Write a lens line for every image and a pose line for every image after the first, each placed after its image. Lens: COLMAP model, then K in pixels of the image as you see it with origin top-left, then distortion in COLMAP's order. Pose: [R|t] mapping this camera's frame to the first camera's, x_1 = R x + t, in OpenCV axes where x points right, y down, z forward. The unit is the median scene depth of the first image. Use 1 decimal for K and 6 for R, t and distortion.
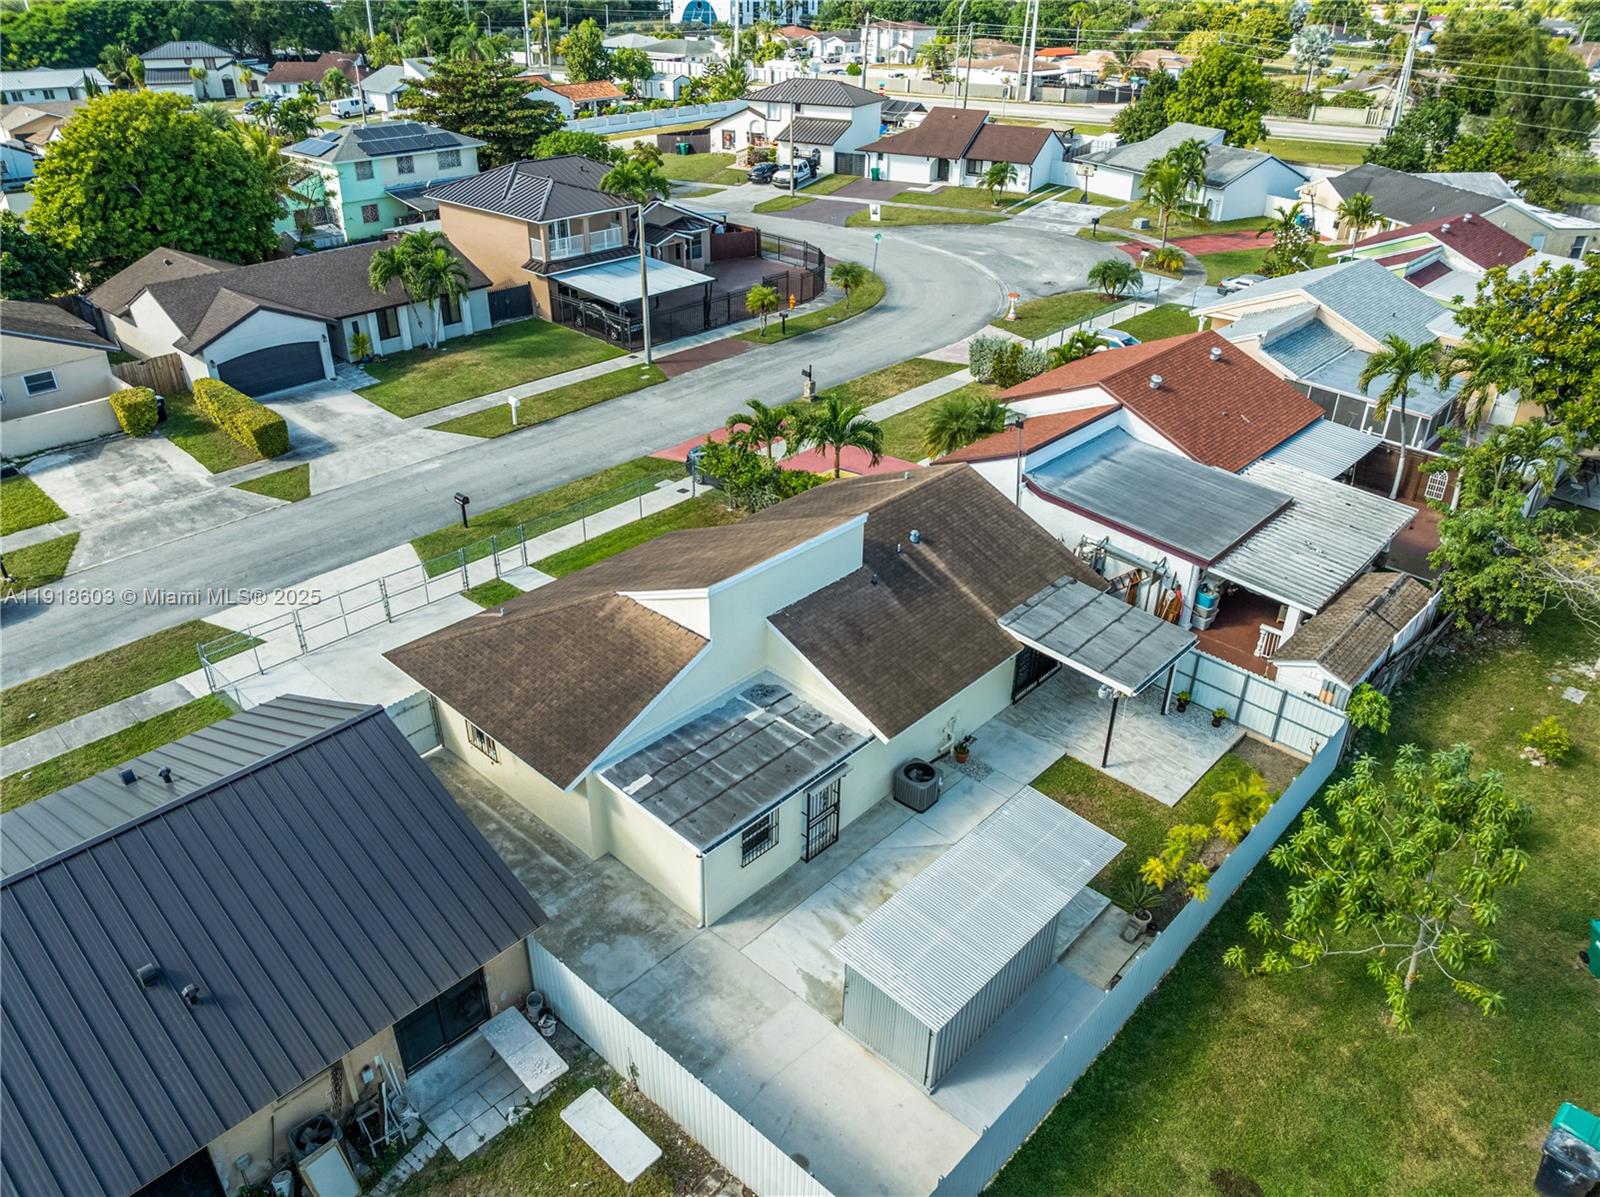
lens RADIAL K [[1126.9, 0, 800.0], [0, 1126.9, 598.5], [0, 0, 1]] dist [-0.039016, 0.006615]
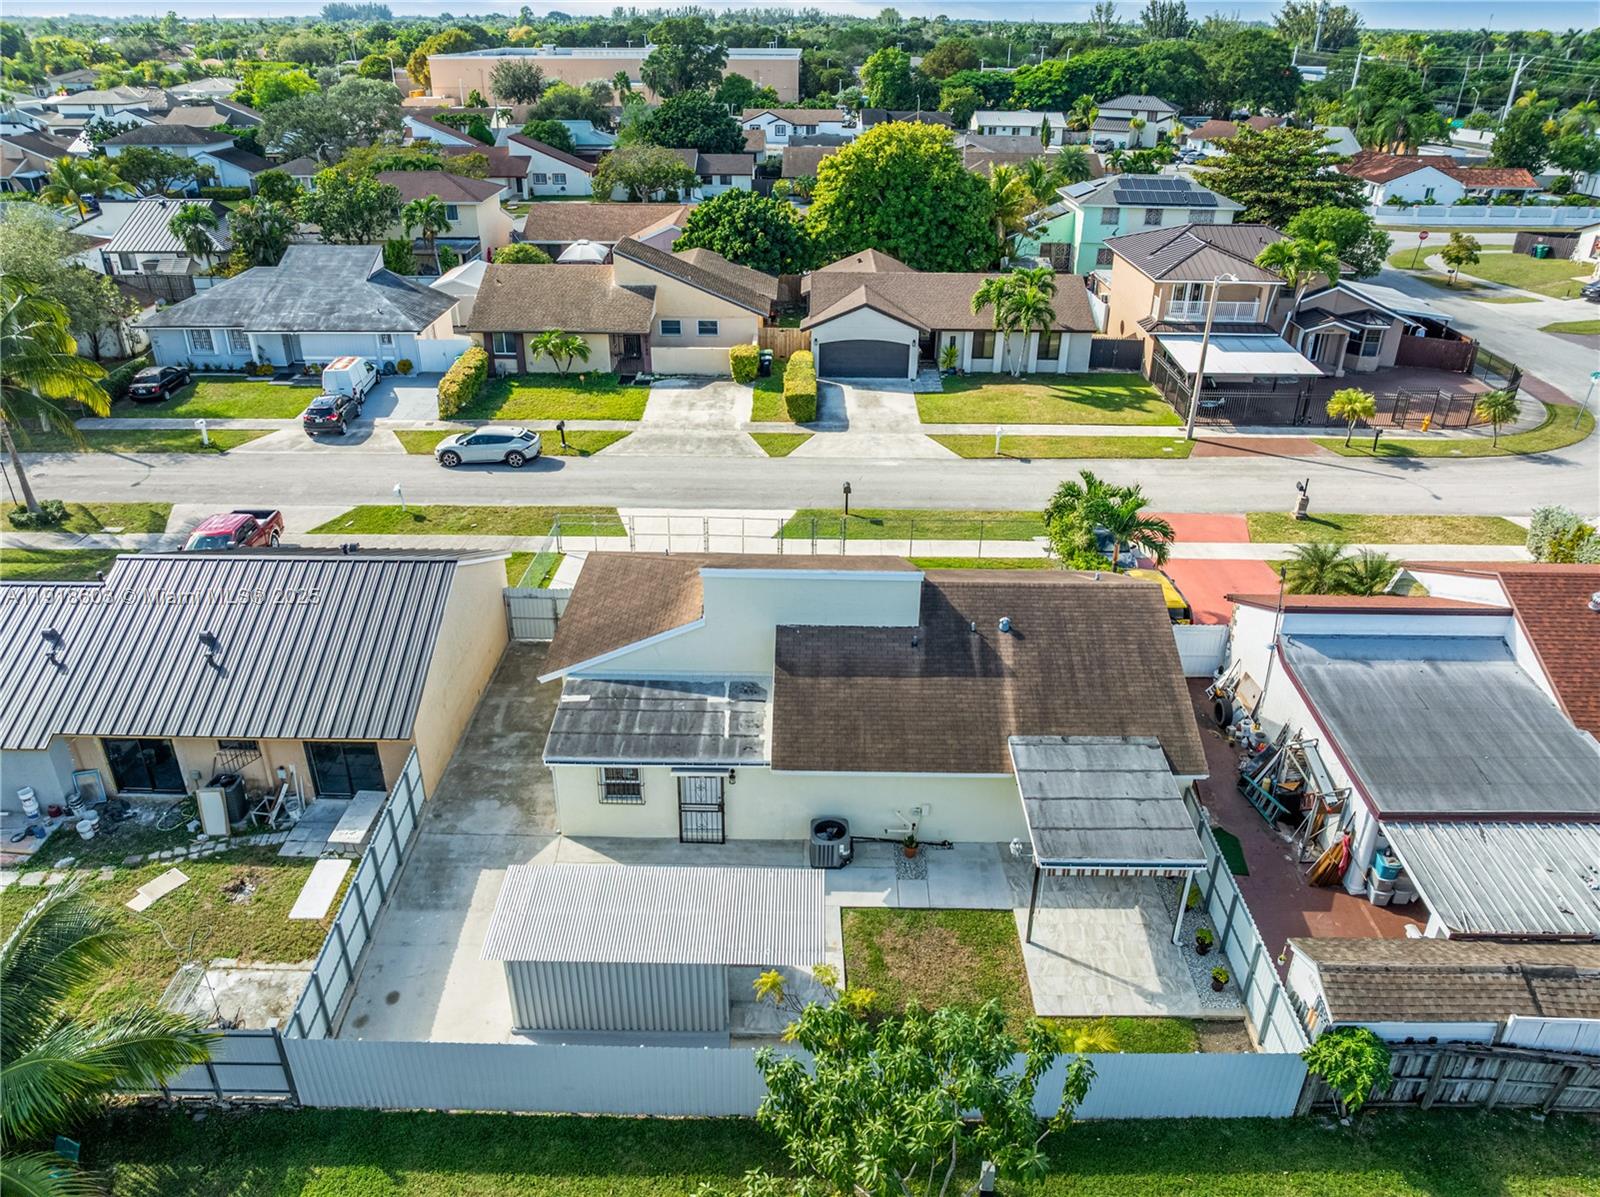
lens RADIAL K [[1126.9, 0, 800.0], [0, 1126.9, 598.5], [0, 0, 1]] dist [-0.039016, 0.006615]
pose [[0.679459, 0.335828, -0.652345, 0.302851], [-0.367857, 0.925205, 0.093150, -0.051376], [0.634836, 0.176678, 0.752176, 0.101336]]
